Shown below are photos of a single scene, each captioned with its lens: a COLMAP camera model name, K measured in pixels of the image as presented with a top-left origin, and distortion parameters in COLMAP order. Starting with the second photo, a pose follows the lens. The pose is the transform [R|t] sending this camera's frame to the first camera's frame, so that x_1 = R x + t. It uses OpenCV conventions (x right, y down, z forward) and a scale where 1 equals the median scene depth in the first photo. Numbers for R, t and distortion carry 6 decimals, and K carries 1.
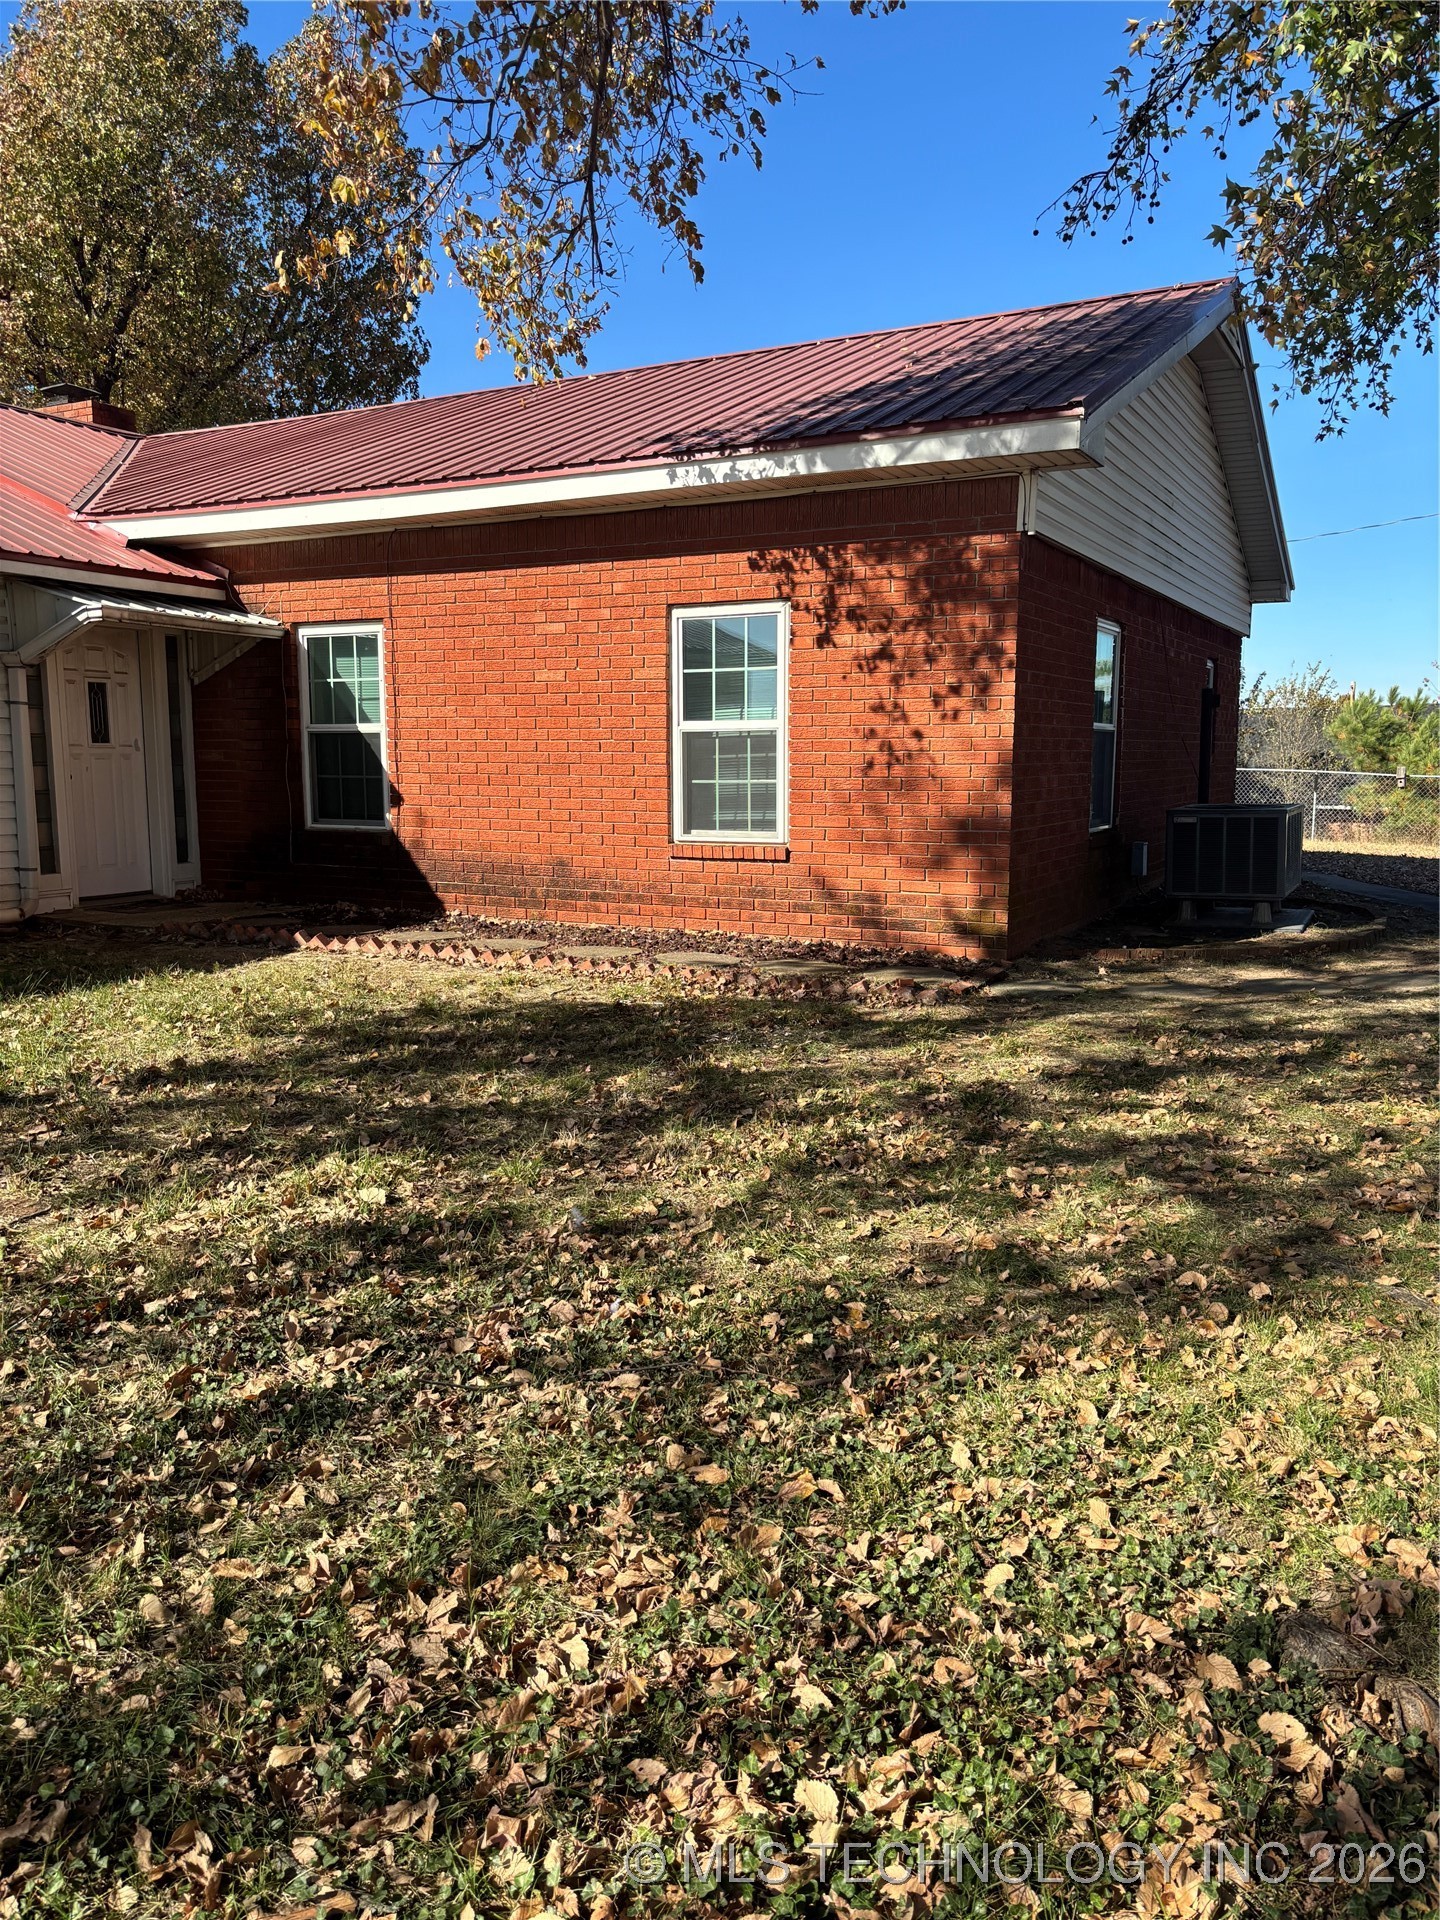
lens RADIAL K [[1455.0, 0, 729.7], [0, 1455.0, 960.9], [0, 0, 1]] dist [0.035450, -0.015534]
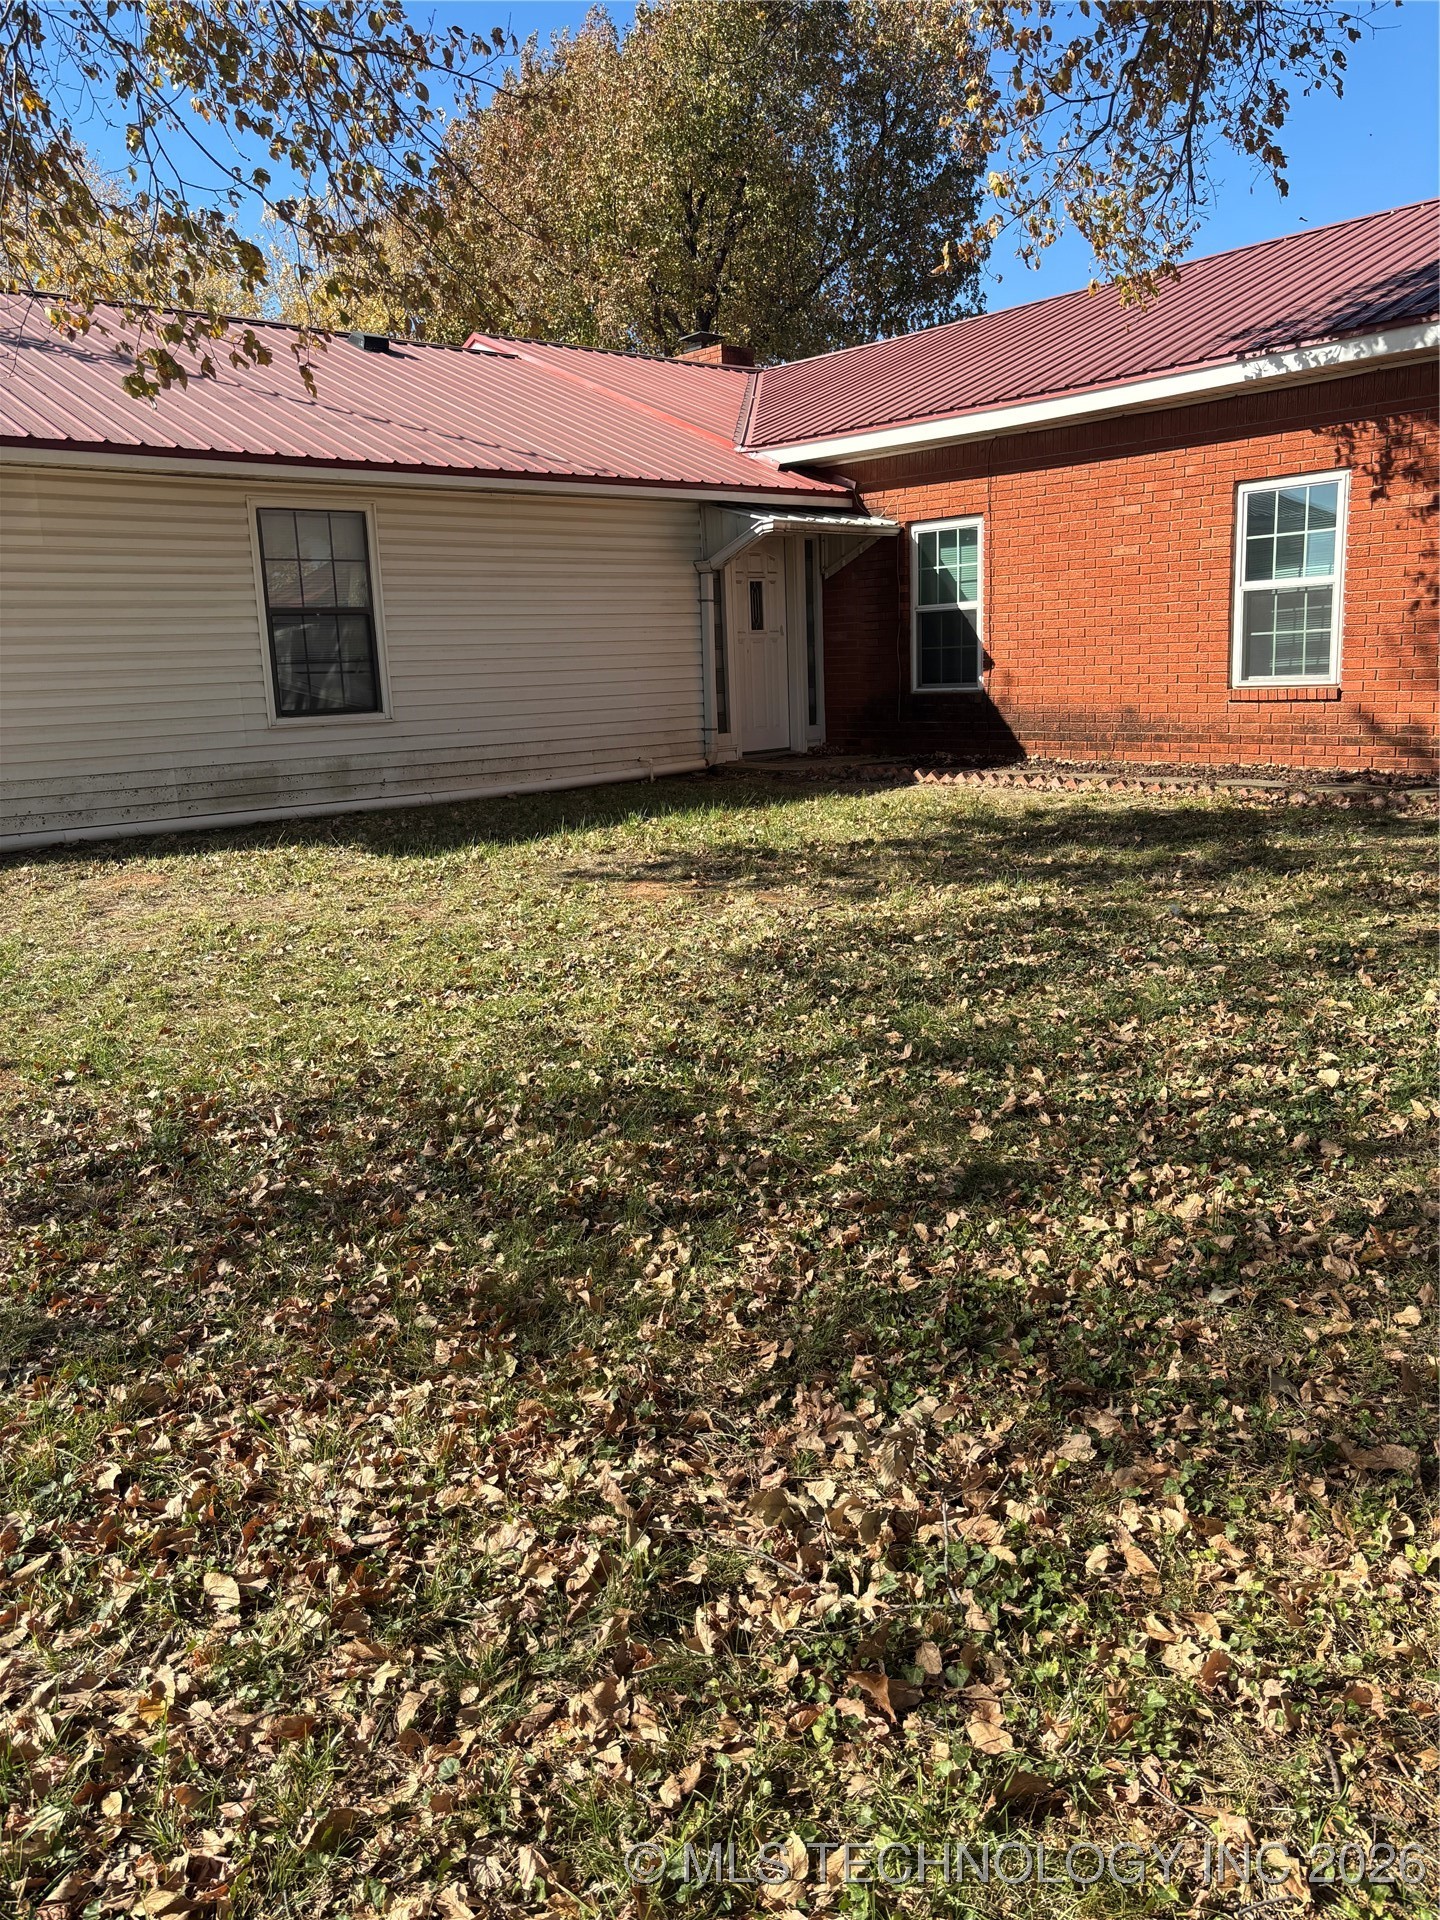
lens RADIAL K [[1455.0, 0, 721.0], [0, 1455.0, 963.5], [0, 0, 1]] dist [0.035450, -0.015534]
pose [[0.936717, 0.032907, -0.348537, -0.006615], [-0.006778, 0.997091, 0.075922, 0.052715], [0.350021, -0.068755, 0.934215, -0.256518]]
